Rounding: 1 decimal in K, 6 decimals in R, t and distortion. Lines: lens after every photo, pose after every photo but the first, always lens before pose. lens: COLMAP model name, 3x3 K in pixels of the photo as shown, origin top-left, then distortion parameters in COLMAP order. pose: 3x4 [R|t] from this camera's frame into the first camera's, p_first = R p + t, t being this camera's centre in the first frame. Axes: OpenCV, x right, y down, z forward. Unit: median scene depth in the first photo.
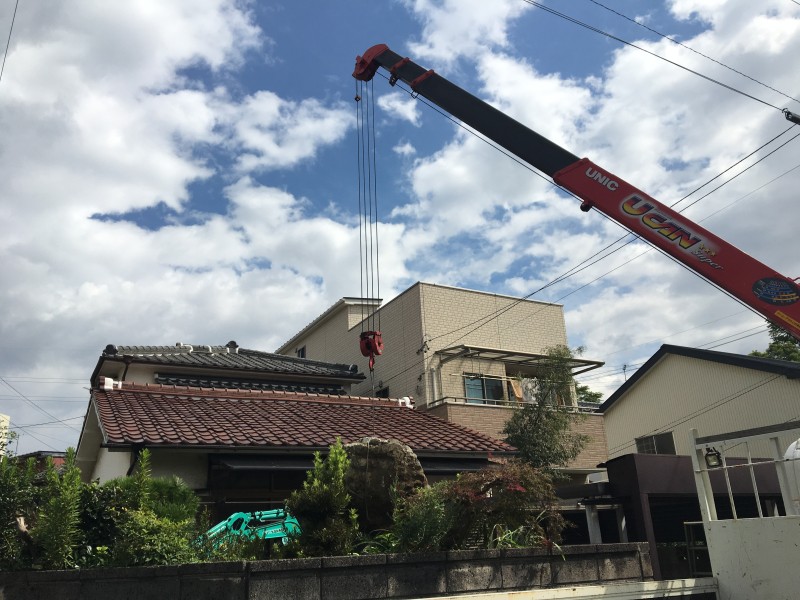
lens RADIAL K [[672.4, 0, 400.0], [0, 672.4, 300.0], [0, 0, 1]] dist [0.080739, -0.108286]
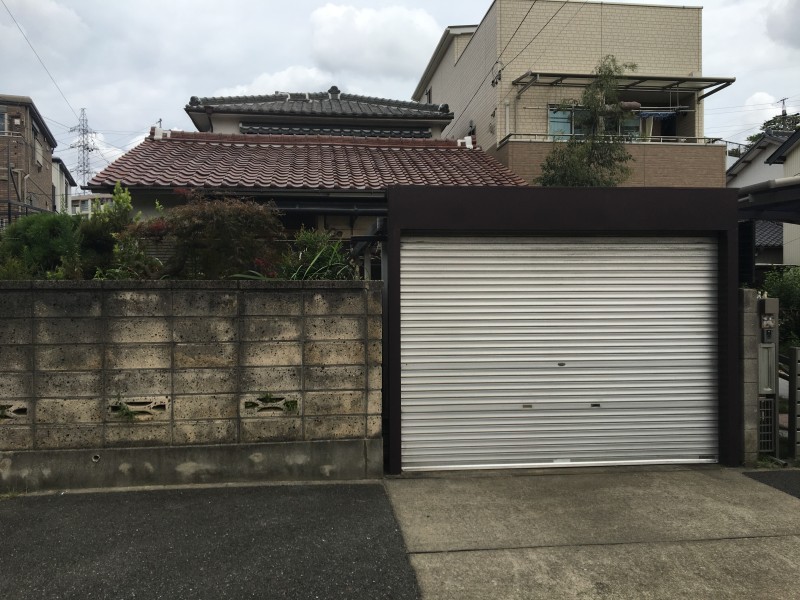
lens RADIAL K [[672.4, 0, 400.0], [0, 672.4, 300.0], [0, 0, 1]] dist [0.080739, -0.108286]
pose [[0.931524, 0.042633, -0.361172, 0.247659], [0.089494, 0.935695, 0.341270, 0.027745], [0.352496, -0.350224, 0.867807, 0.080134]]
